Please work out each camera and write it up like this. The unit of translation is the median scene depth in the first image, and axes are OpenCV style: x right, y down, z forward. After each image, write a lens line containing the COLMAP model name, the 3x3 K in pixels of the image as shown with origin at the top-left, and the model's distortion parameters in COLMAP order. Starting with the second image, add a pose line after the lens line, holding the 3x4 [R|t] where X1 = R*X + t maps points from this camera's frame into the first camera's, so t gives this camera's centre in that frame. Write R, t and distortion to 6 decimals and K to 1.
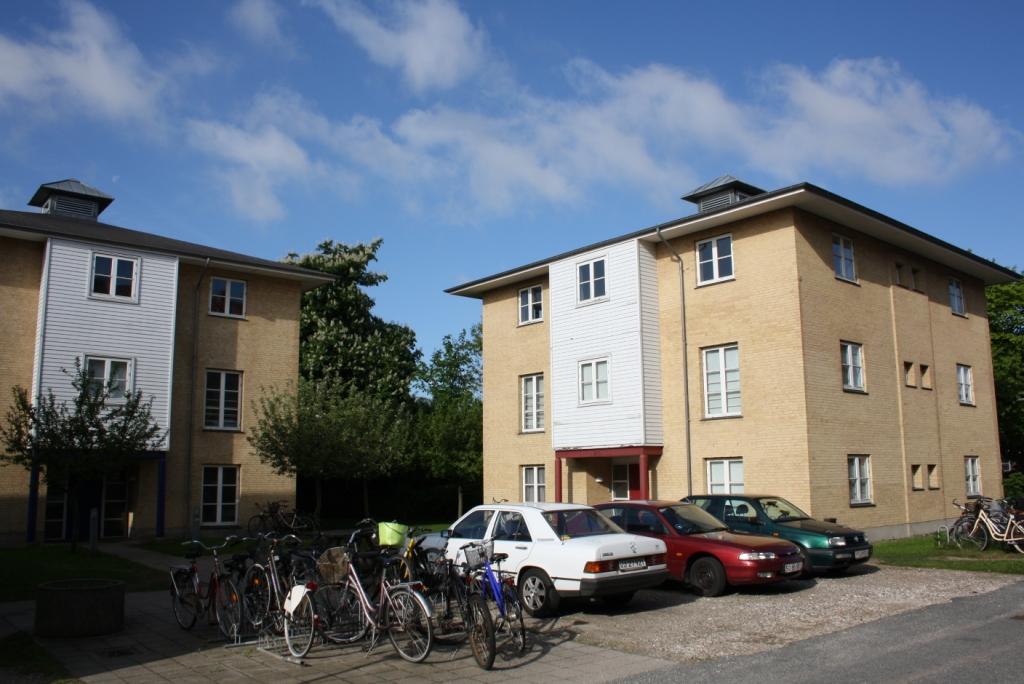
lens RADIAL K [[873.7, 0, 513.4], [0, 873.7, 344.3], [0, 0, 1]] dist [-0.061584, 0.000956]
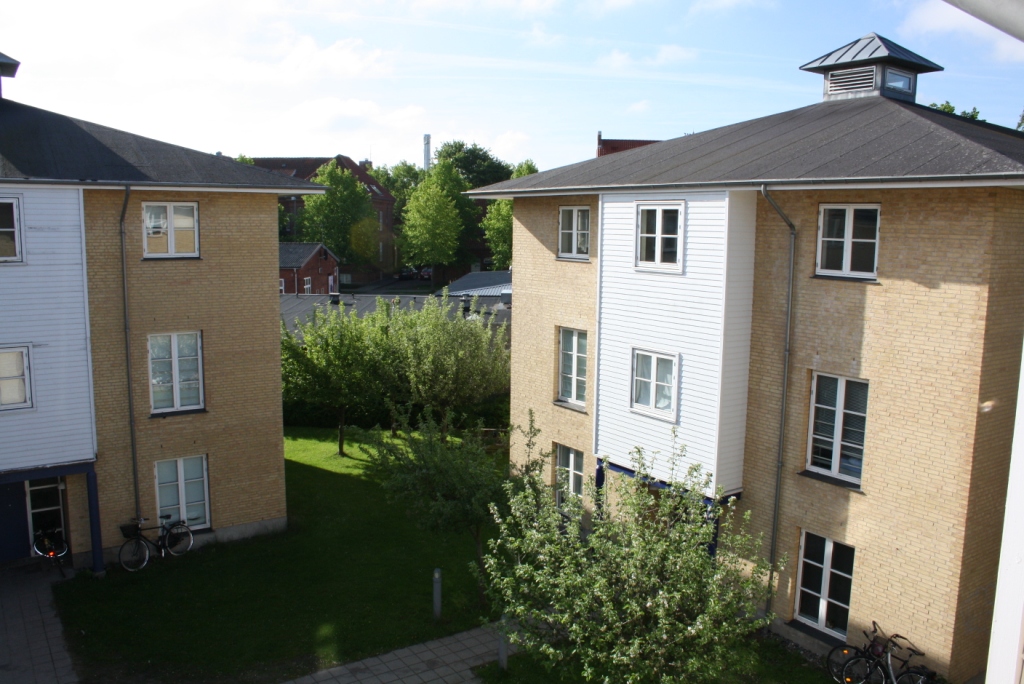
lens RADIAL K [[873.7, 0, 511.8], [0, 873.7, 343.2], [0, 0, 1]] dist [-0.061584, 0.000956]
pose [[-0.096631, 0.152469, -0.983573, 0.232447], [0.147153, 0.979526, 0.137385, -0.098262], [0.984382, -0.131460, -0.117089, 0.871448]]
